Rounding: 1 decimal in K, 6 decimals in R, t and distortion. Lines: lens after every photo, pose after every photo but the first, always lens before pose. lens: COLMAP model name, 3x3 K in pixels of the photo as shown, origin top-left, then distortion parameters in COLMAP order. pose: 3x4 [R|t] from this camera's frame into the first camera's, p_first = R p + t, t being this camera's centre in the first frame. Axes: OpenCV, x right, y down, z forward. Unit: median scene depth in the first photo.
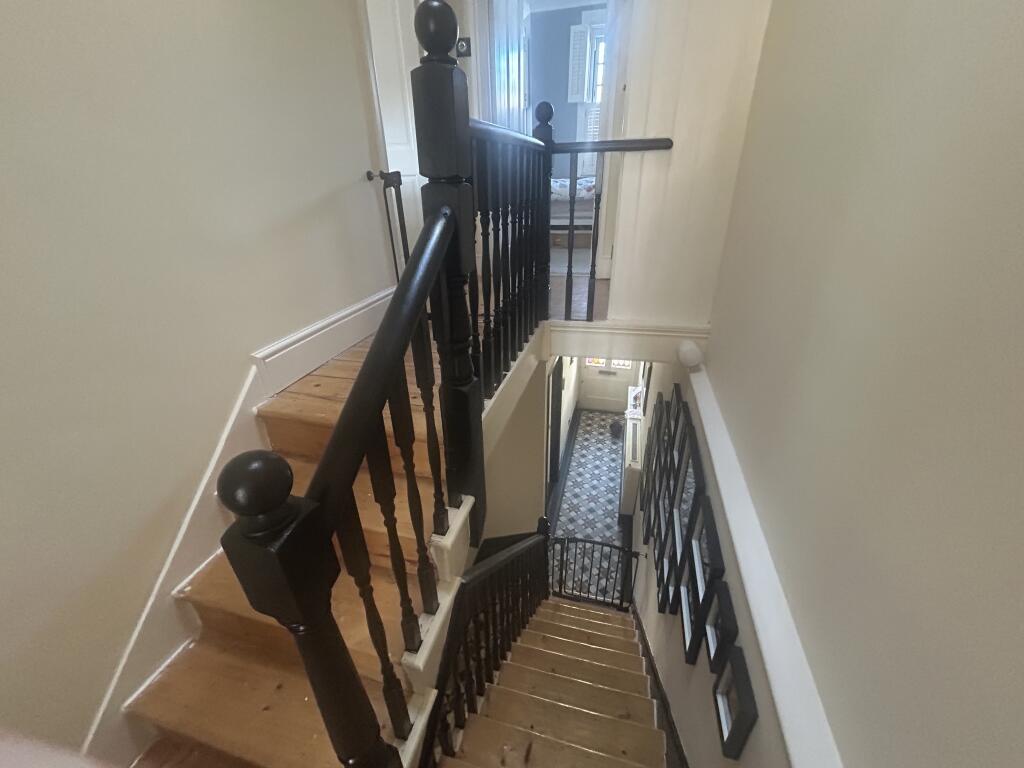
lens RADIAL K [[414.2, 0, 517.7], [0, 414.2, 381.7], [0, 0, 1]] dist [0.002120, 0.001457]
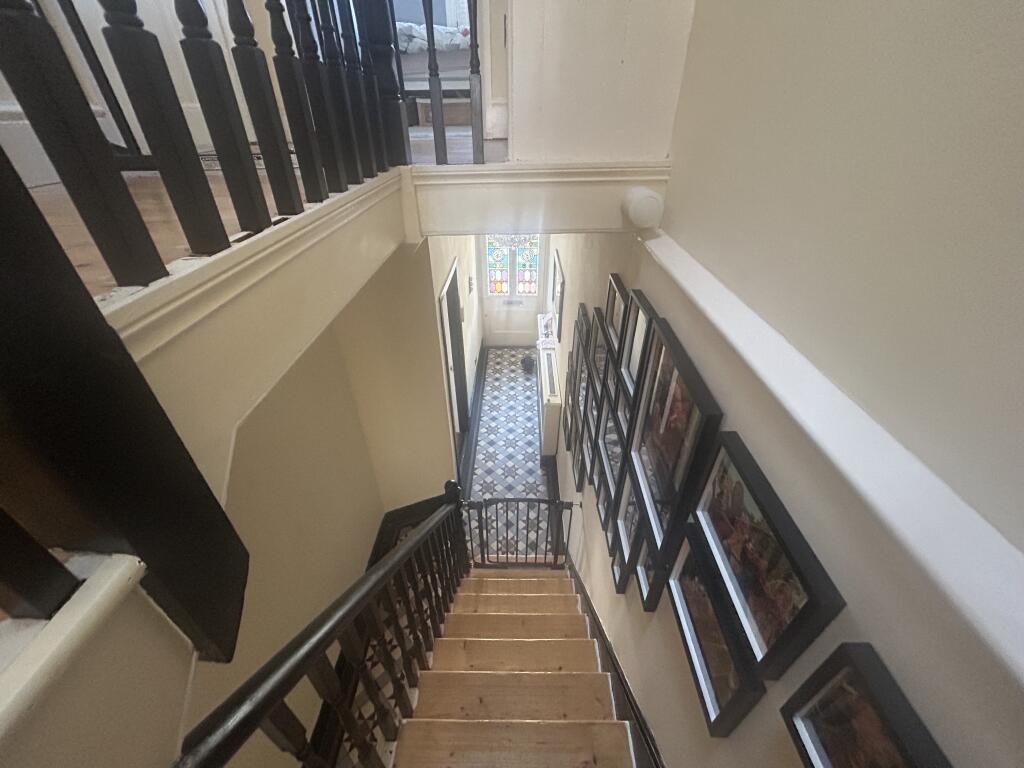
lens RADIAL K [[414.2, 0, 512.0], [0, 414.2, 385.4], [0, 0, 1]] dist [0.002120, 0.001457]
pose [[0.973275, -0.120663, 0.195388, 0.029435], [0.093088, 0.985093, 0.144656, 0.035950], [-0.209930, -0.122602, 0.969999, 0.171662]]
